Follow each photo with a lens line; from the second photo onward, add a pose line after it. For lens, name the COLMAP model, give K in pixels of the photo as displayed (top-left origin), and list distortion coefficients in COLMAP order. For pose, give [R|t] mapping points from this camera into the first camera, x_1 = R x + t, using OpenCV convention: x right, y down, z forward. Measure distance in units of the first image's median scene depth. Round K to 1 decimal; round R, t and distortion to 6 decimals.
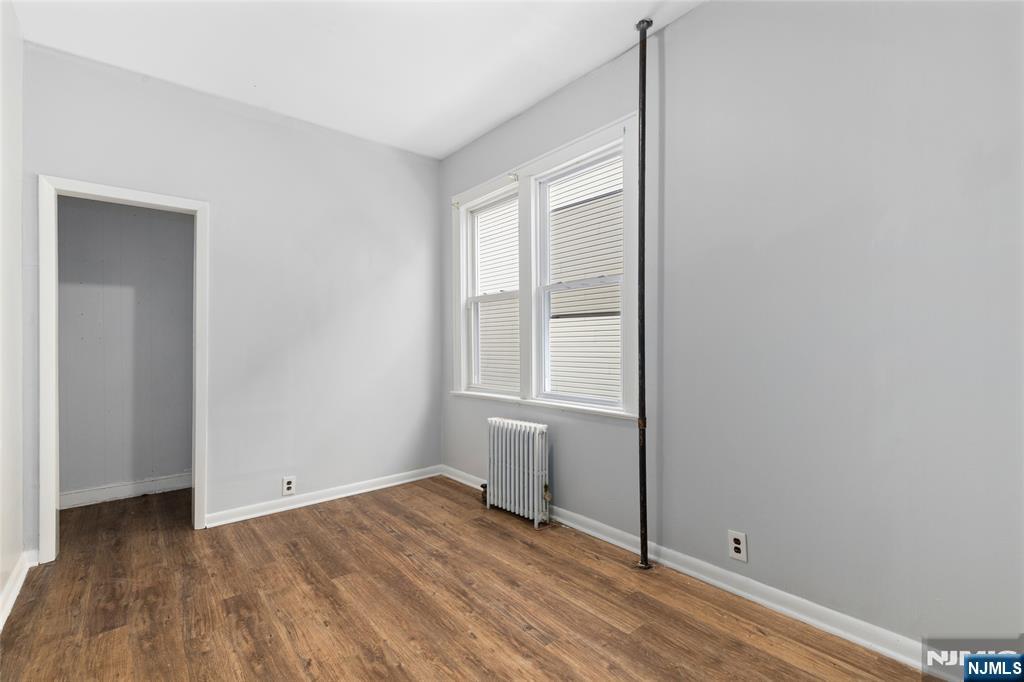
lens RADIAL K [[459.0, 0, 528.0], [0, 459.0, 344.3], [0, 0, 1]] dist [-0.000562, -0.000693]
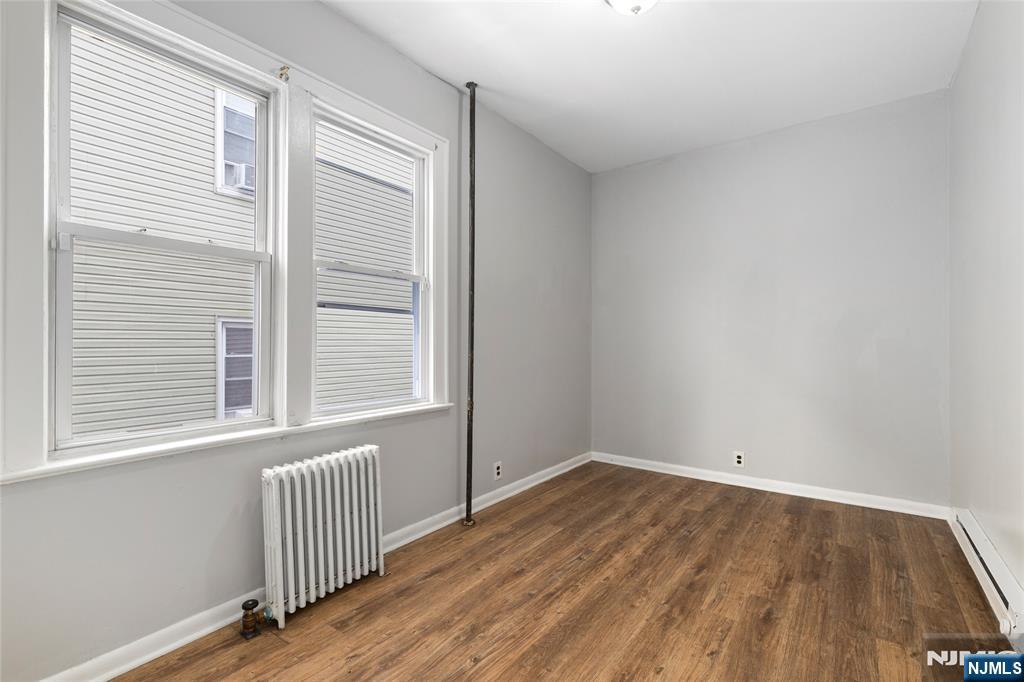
lens RADIAL K [[452.2, 0, 508.3], [0, 452.2, 342.5], [0, 0, 1]] dist [0.014429, 0.000395]
pose [[-0.202397, 0.004848, 0.979292, -0.874157], [-0.000319, 0.999987, -0.005016, 0.004779], [-0.979304, -0.001328, -0.202393, 1.041656]]
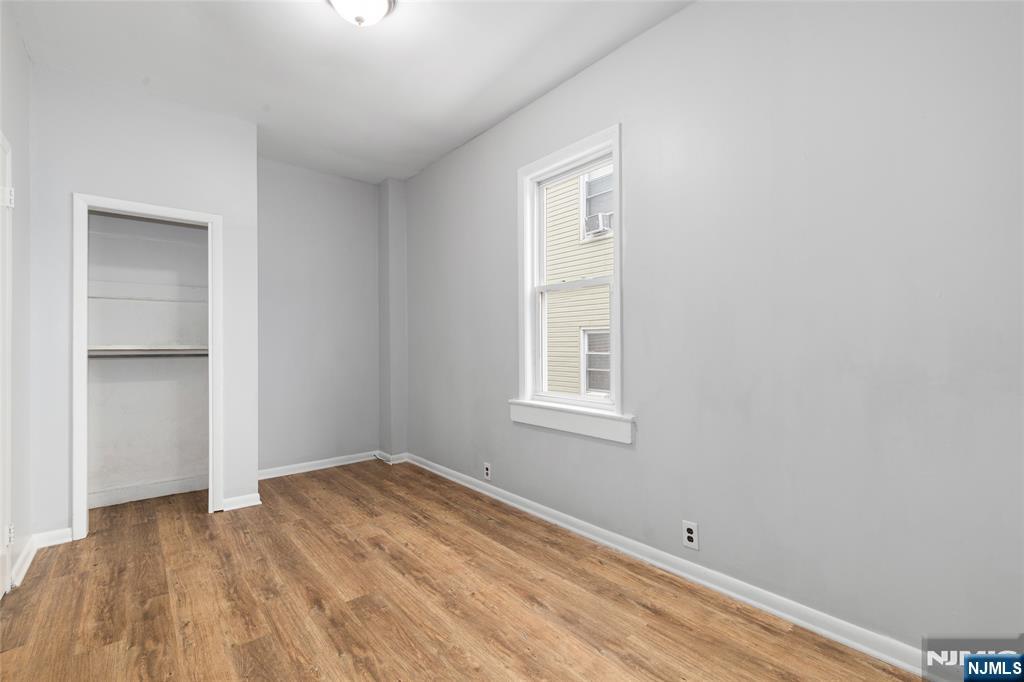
lens RADIAL K [[452.2, 0, 508.3], [0, 452.2, 342.5], [0, 0, 1]] dist [0.014429, 0.000395]
pose [[0.999829, -0.004371, -0.017962, -0.219525], [0.004309, 0.999985, -0.003502, 0.000915], [0.017977, 0.003424, 0.999833, 0.250706]]
